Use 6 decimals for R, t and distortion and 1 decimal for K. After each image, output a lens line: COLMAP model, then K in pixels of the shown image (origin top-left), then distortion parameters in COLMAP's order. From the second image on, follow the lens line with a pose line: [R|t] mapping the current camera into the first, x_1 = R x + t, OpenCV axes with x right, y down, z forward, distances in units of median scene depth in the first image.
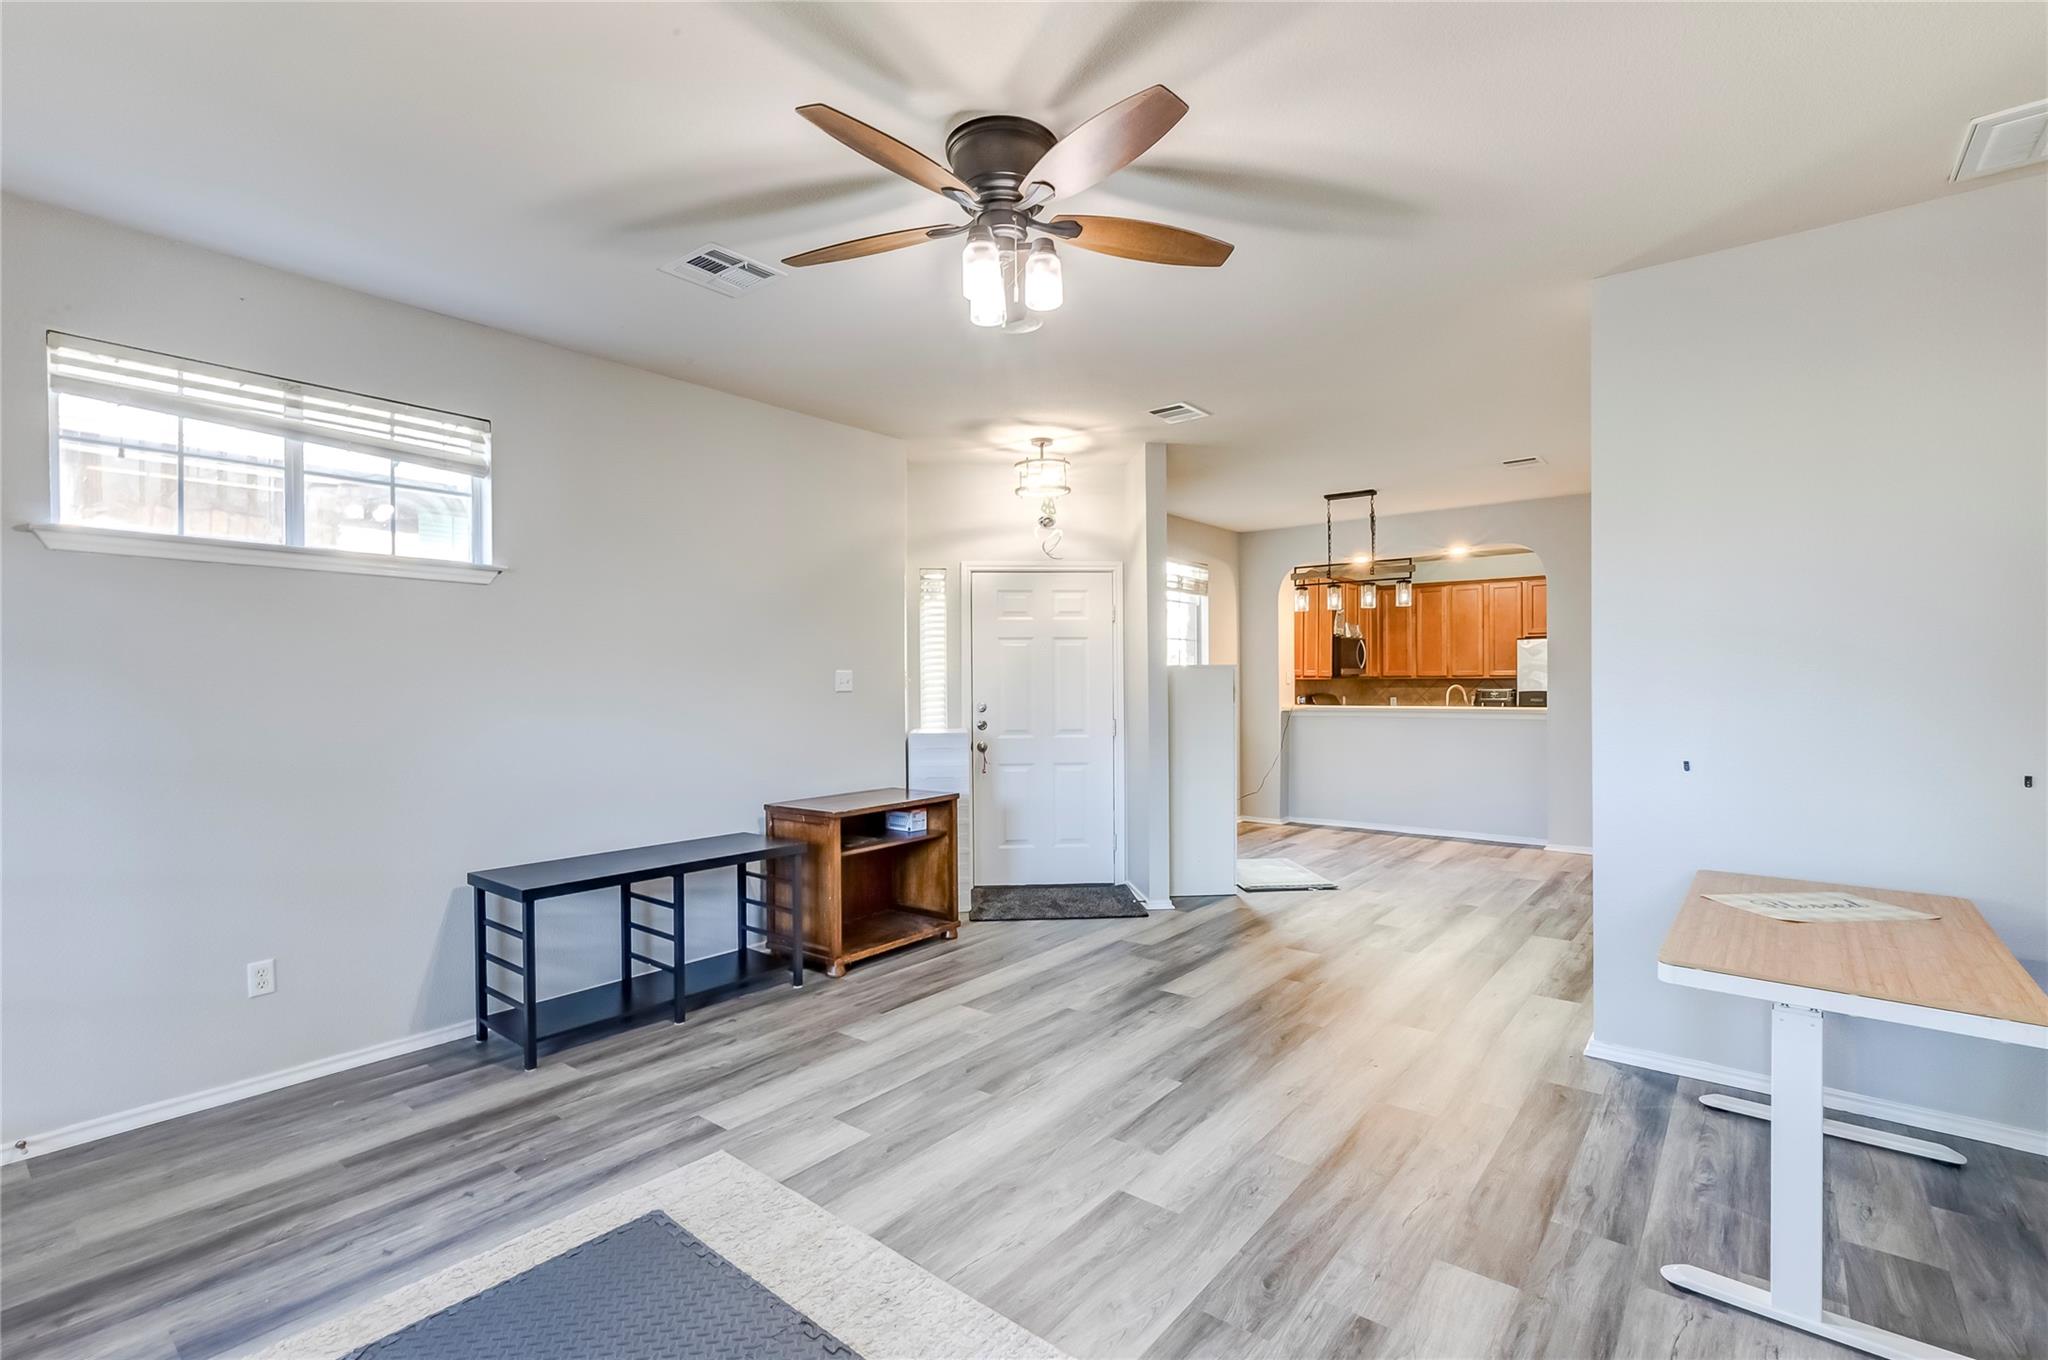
lens RADIAL K [[921.5, 0, 1018.5], [0, 921.5, 684.8], [0, 0, 1]] dist [-0.000181, -0.000299]
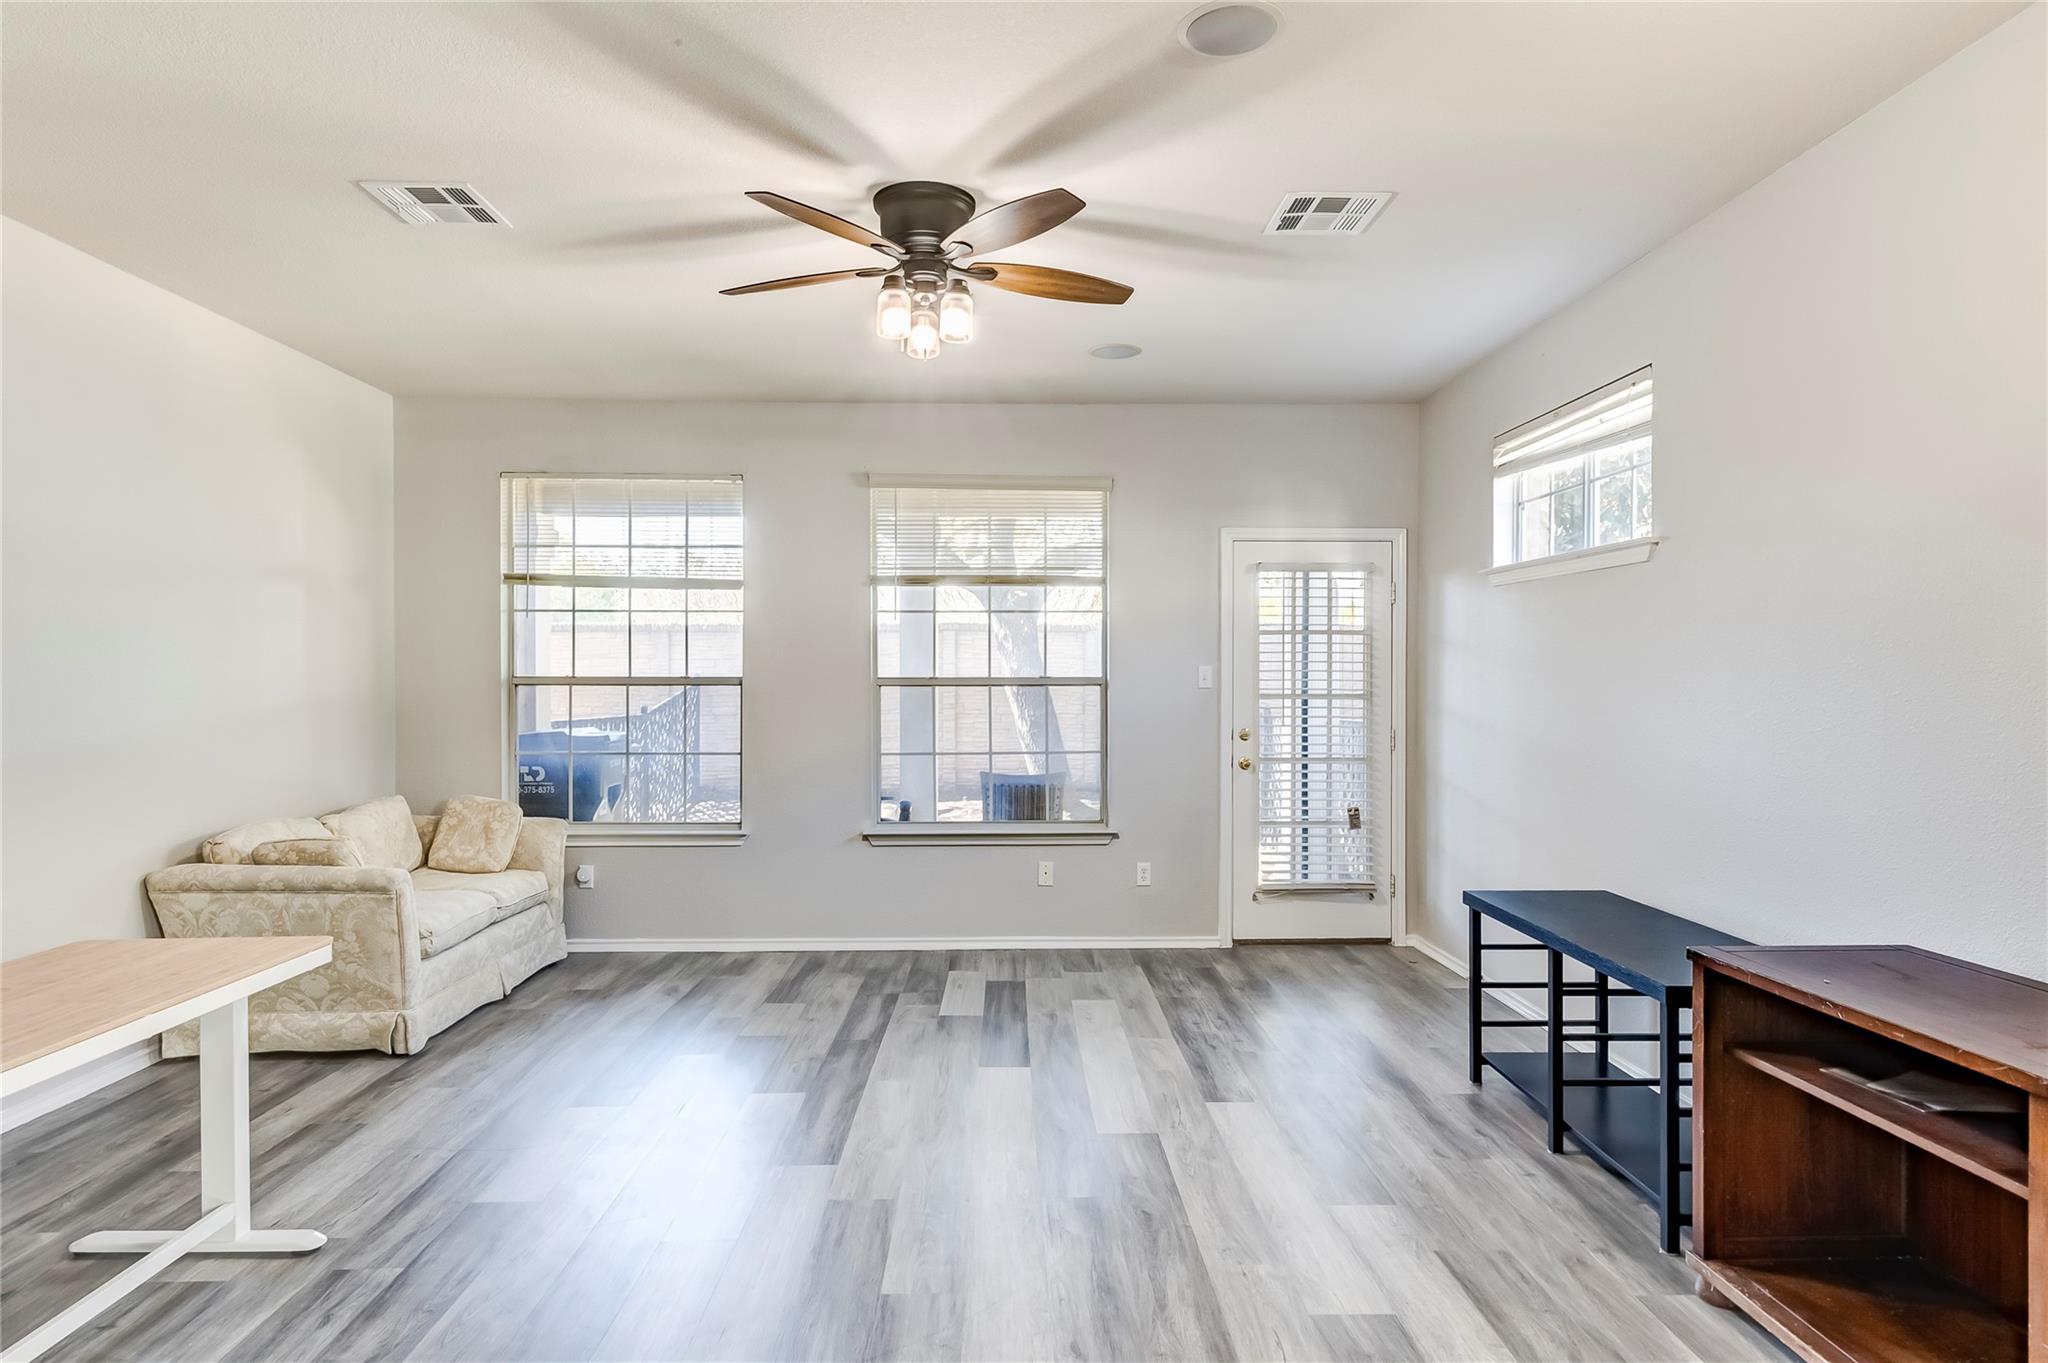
lens RADIAL K [[1155.4, 0, 1035.7], [0, 1155.4, 683.8], [0, 0, 1]] dist [0.001281, -0.000361]
pose [[-0.755258, 0.009538, -0.655358, 0.491075], [0.003414, 0.999938, 0.010618, -0.009090], [0.655419, 0.005782, -0.755243, 1.316311]]
